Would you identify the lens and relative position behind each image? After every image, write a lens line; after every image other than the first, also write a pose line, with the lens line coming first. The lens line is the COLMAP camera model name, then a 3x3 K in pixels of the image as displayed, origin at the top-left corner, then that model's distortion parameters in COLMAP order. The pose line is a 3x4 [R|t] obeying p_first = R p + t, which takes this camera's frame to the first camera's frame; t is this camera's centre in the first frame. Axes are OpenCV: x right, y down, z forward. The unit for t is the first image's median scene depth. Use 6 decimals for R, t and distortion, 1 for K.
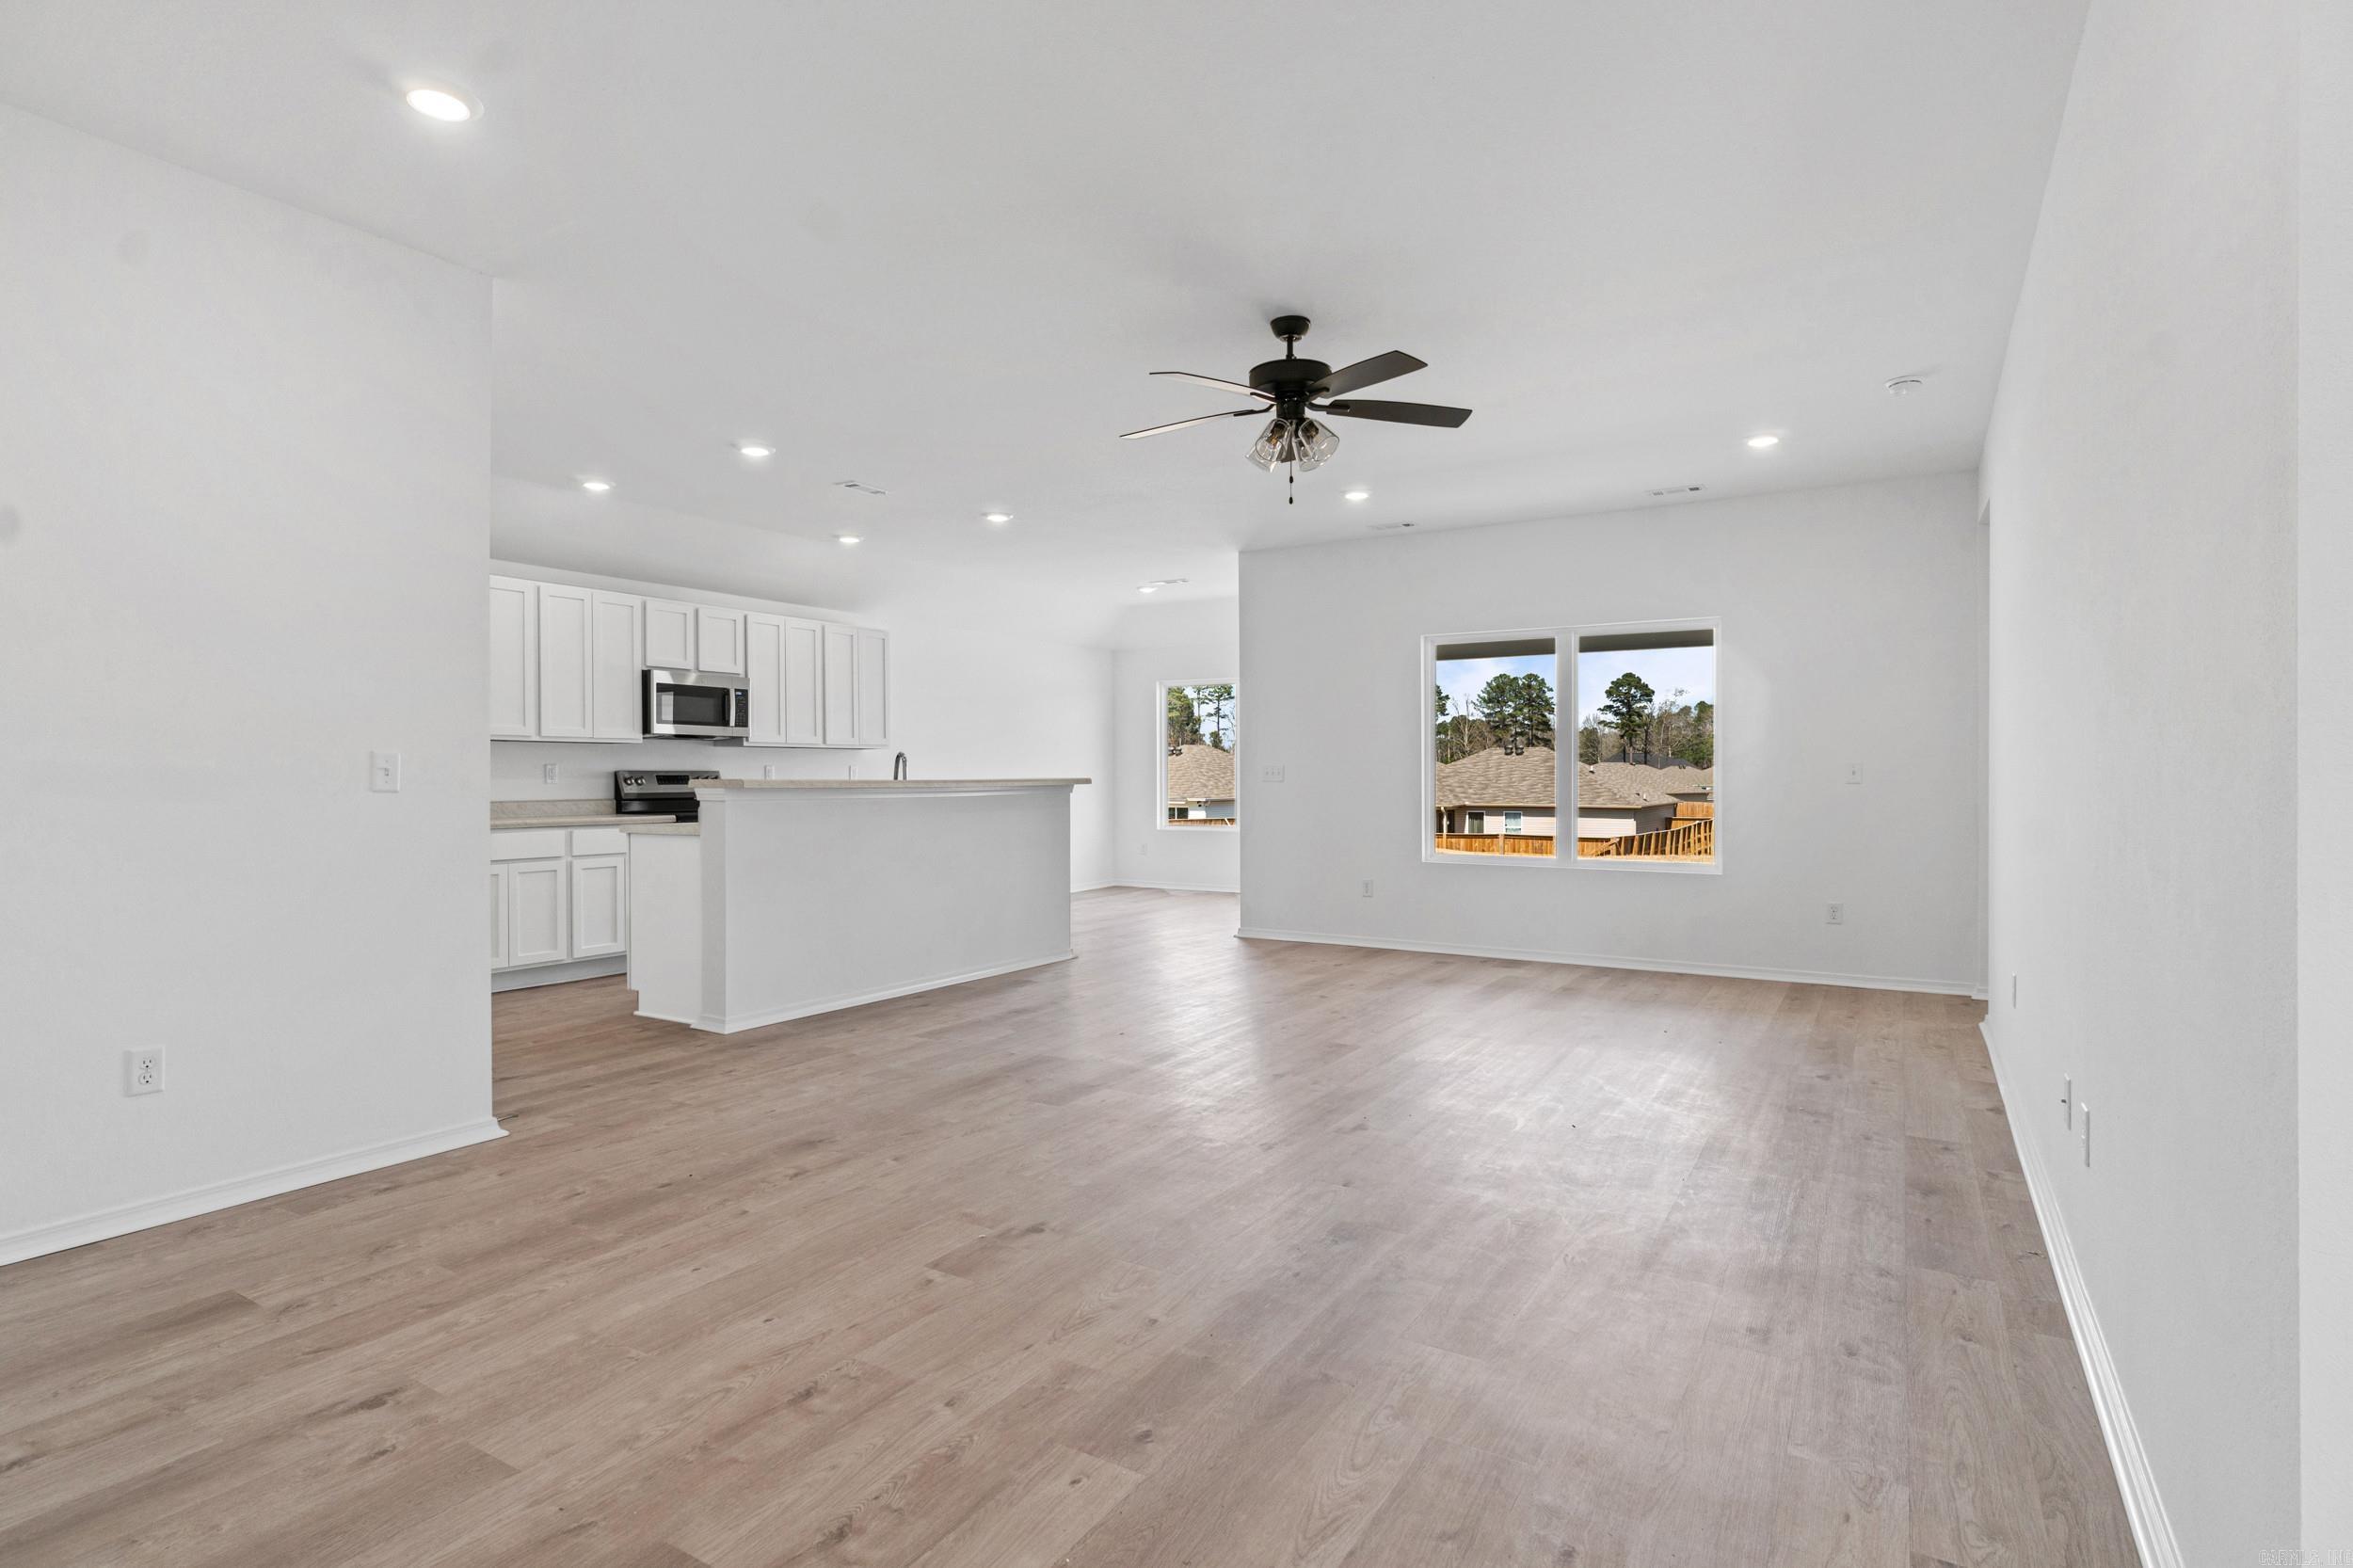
lens RADIAL K [[1190.1, 0, 1160.4], [0, 1190.1, 780.9], [0, 0, 1]] dist [-0.006690, 0.004982]
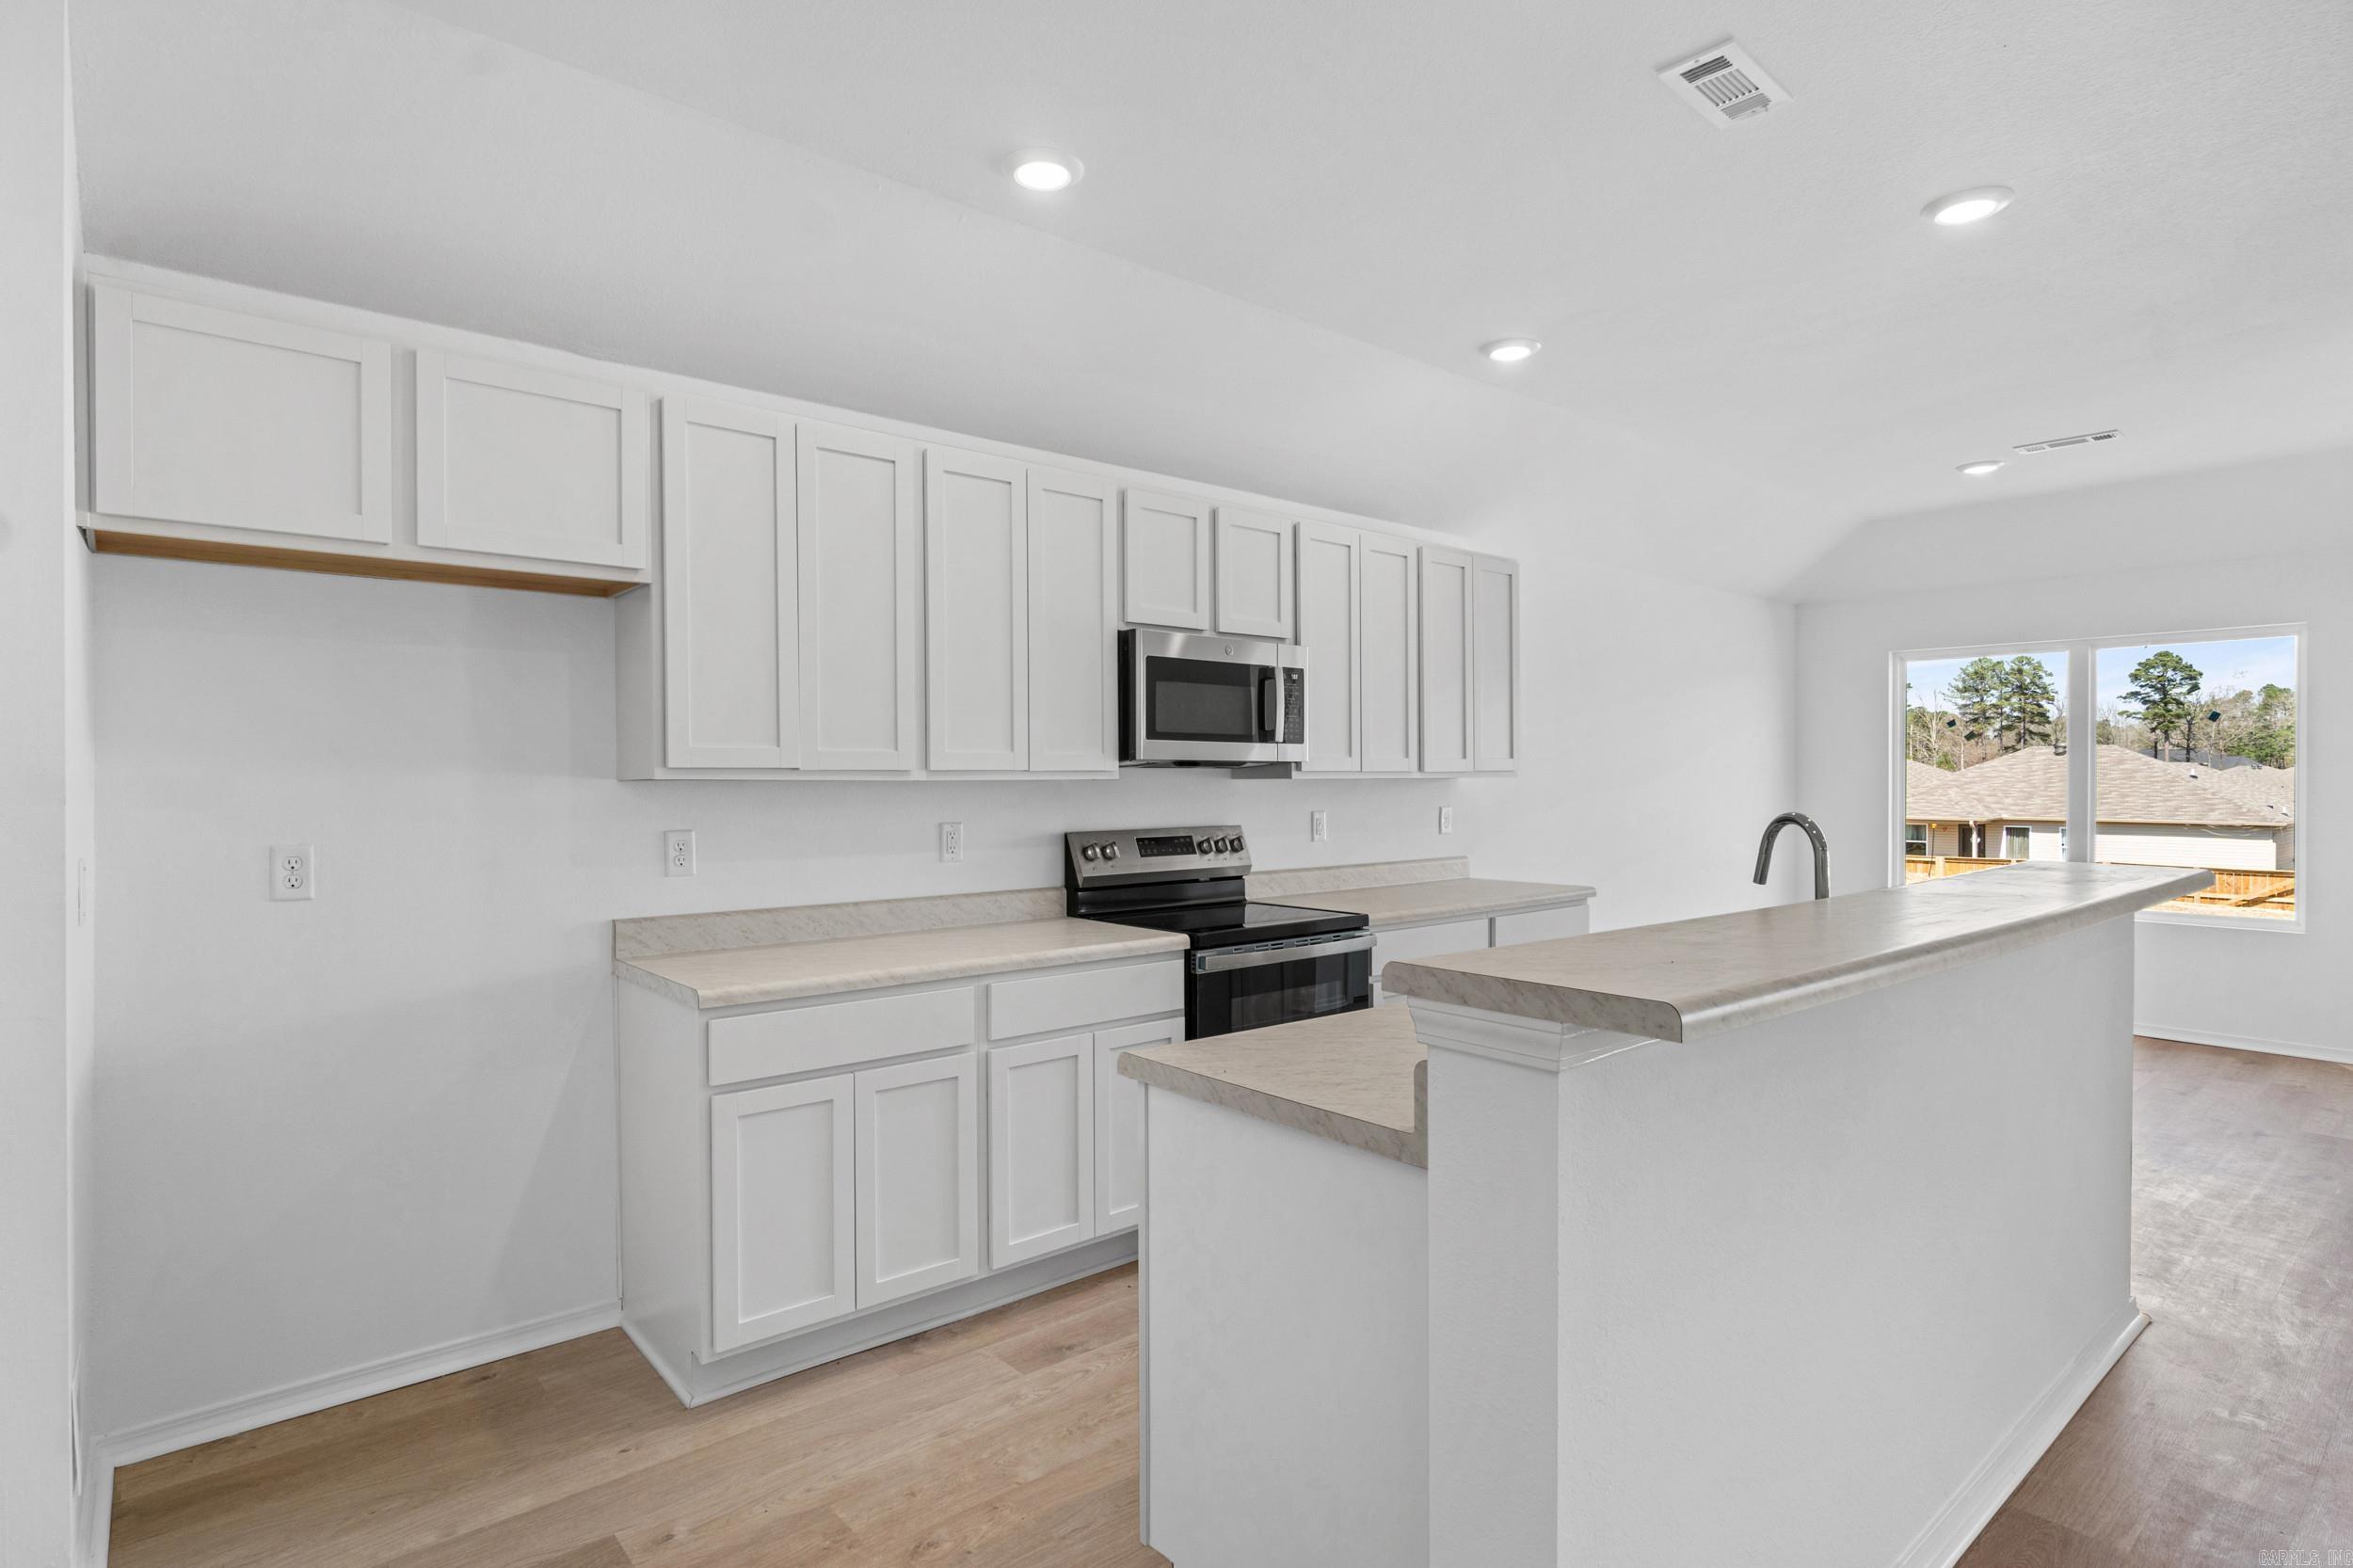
lens RADIAL K [[1190.1, 0, 1143.8], [0, 1190.1, 775.9], [0, 0, 1]] dist [-0.006690, 0.004982]
pose [[0.946179, -0.000898, -0.323643, -0.513134], [-0.000950, 0.999984, -0.005551, -0.058646], [0.323643, 0.005559, 0.946163, 1.034305]]
